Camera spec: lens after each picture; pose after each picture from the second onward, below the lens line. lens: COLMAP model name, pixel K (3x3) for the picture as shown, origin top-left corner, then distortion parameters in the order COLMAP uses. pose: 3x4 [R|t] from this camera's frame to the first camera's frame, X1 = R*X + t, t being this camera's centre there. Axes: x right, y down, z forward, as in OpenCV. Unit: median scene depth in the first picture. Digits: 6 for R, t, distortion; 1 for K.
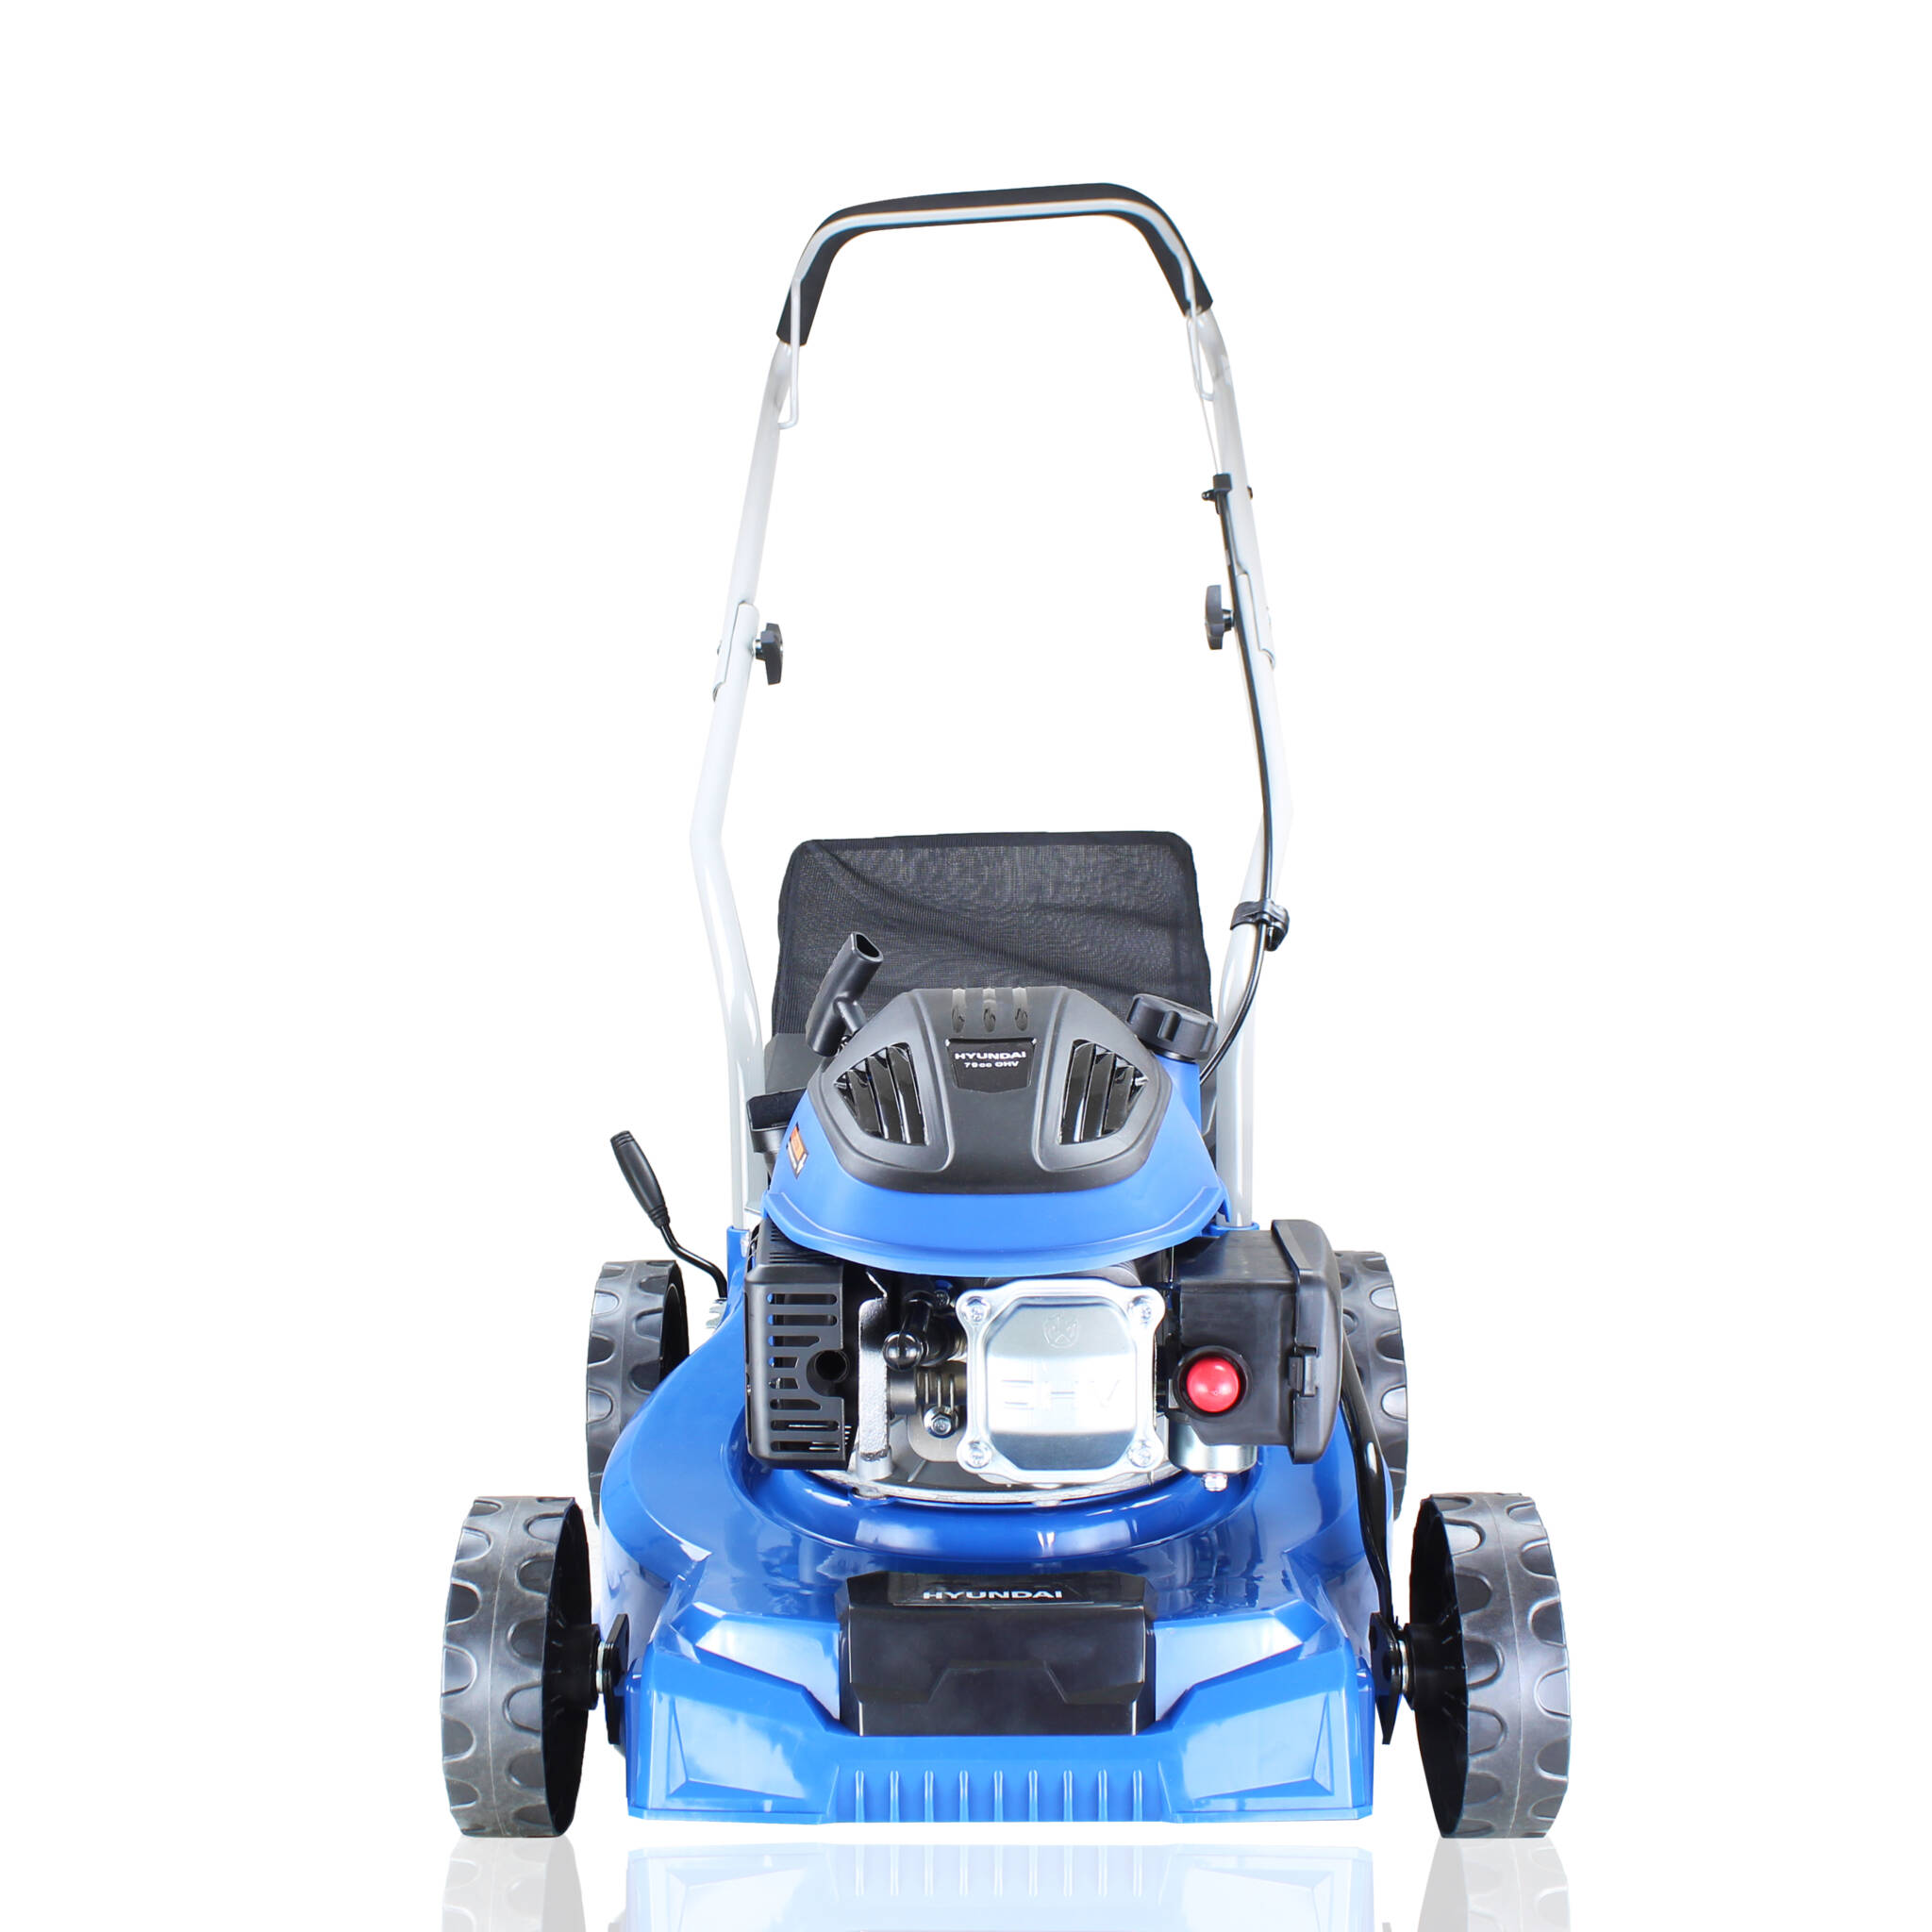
lens RADIAL K [[2580.6, 0, 964.8], [0, 2580.6, 1066.9], [0, 0, 1]] dist [-0.133378, 0.030577]
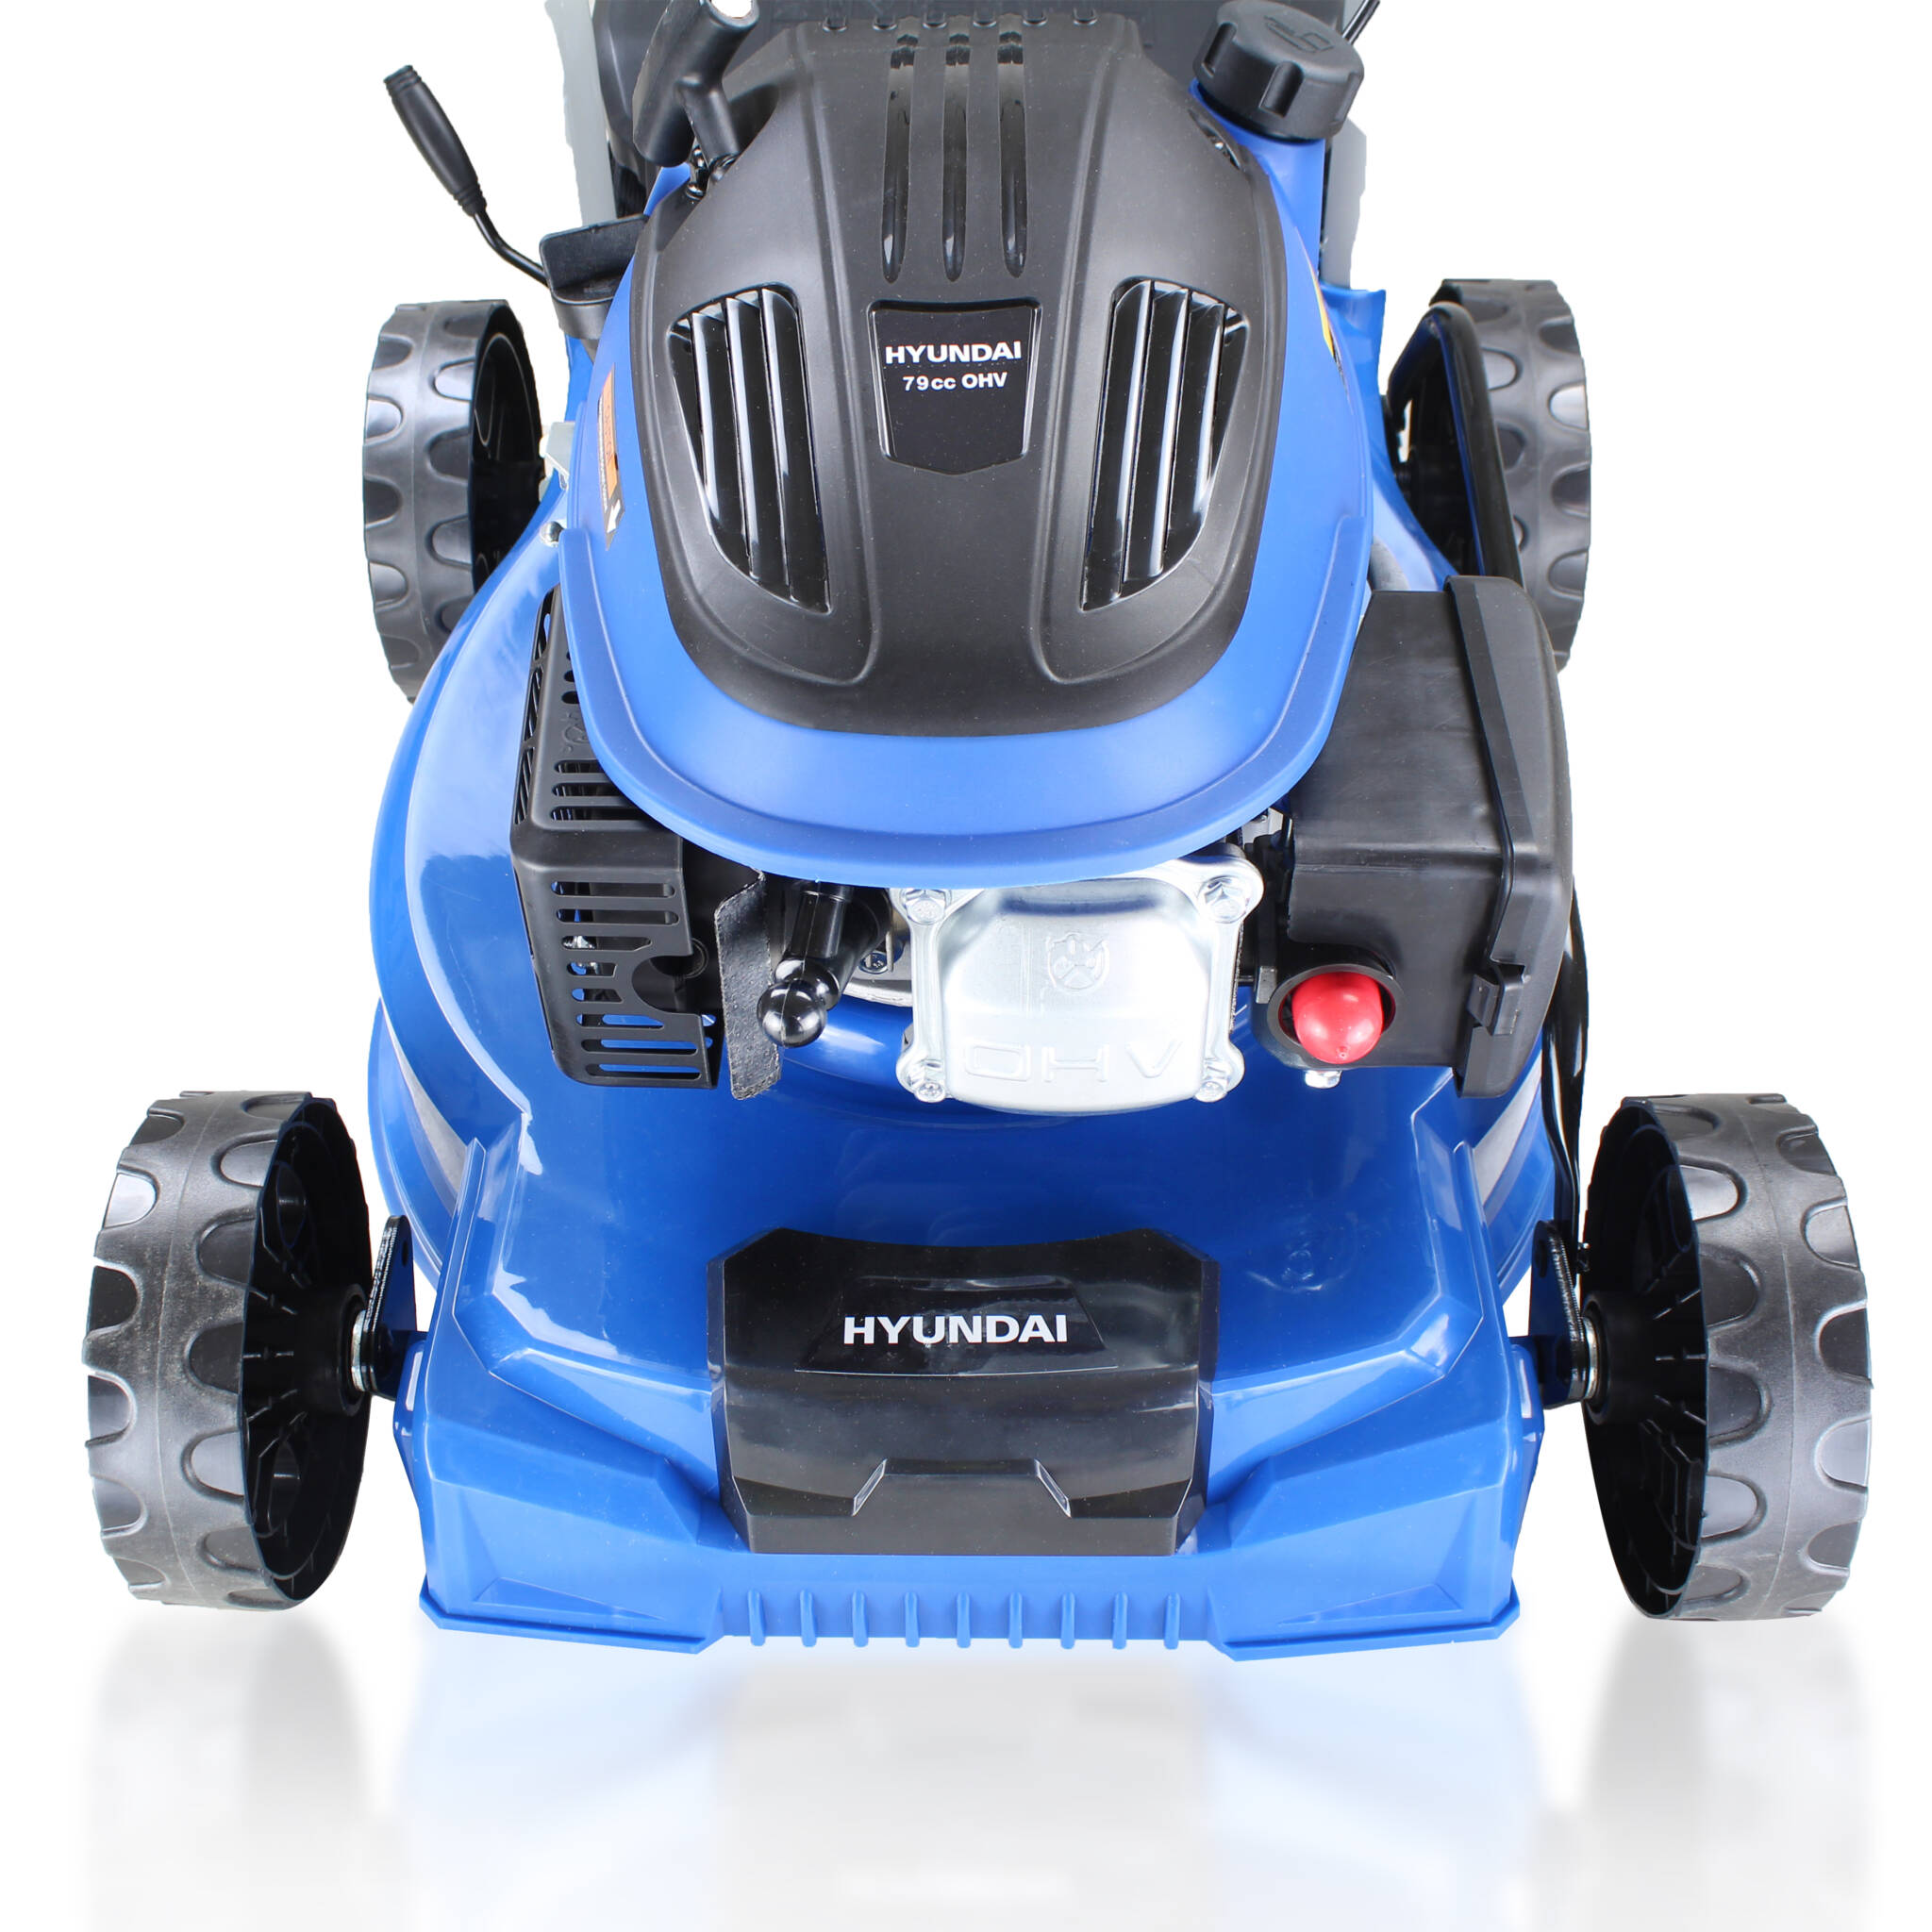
lens RADIAL K [[2308.2, 0, 966.0], [0, 2308.2, 966.0], [0, 0, 1]] dist [-0.112356, 0.001321]
pose [[0.999999, -0.000975, 0.000297, 0.012934], [0.000599, 0.797948, 0.602726, -0.194753], [-0.000825, -0.602726, 0.797948, 0.590272]]
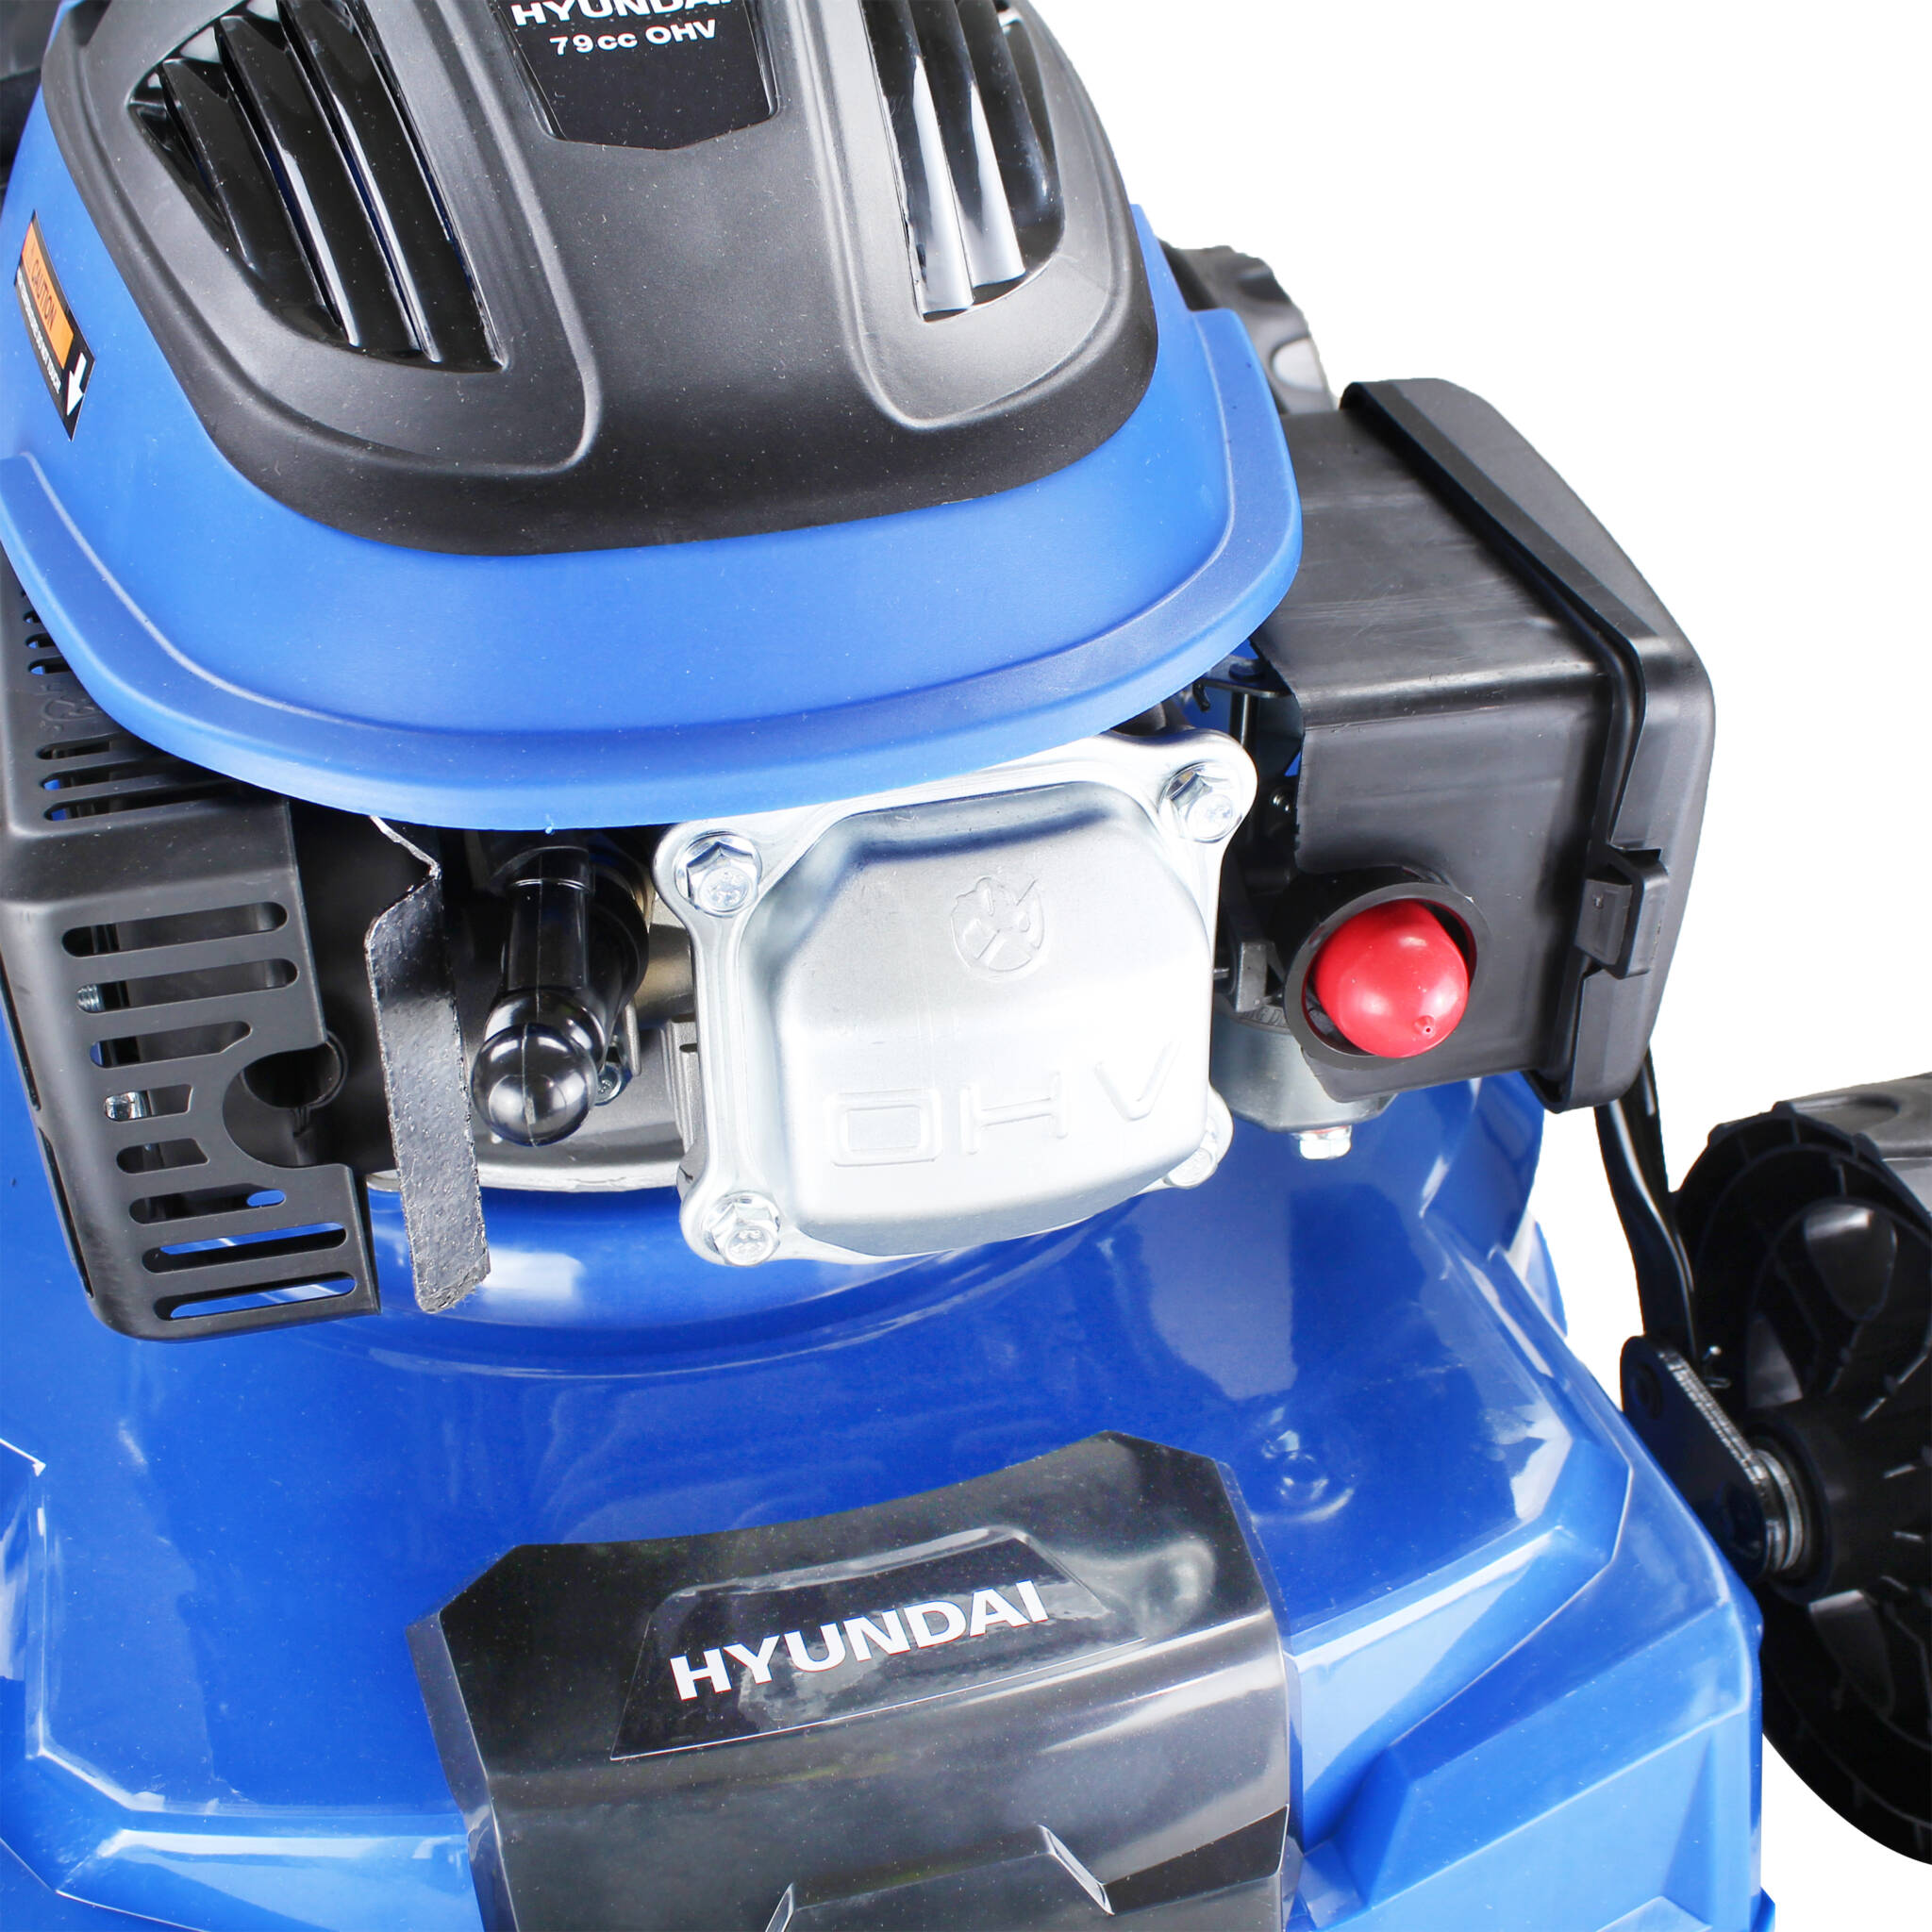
lens RADIAL K [[2580.6, 0, 964.8], [0, 2580.6, 1066.9], [0, 0, 1]] dist [-0.133378, 0.030577]
pose [[0.960739, -0.158611, 0.227645, -0.043775], [0.031756, 0.877954, 0.477691, -0.038726], [-0.275629, -0.451707, 0.848522, 0.701550]]
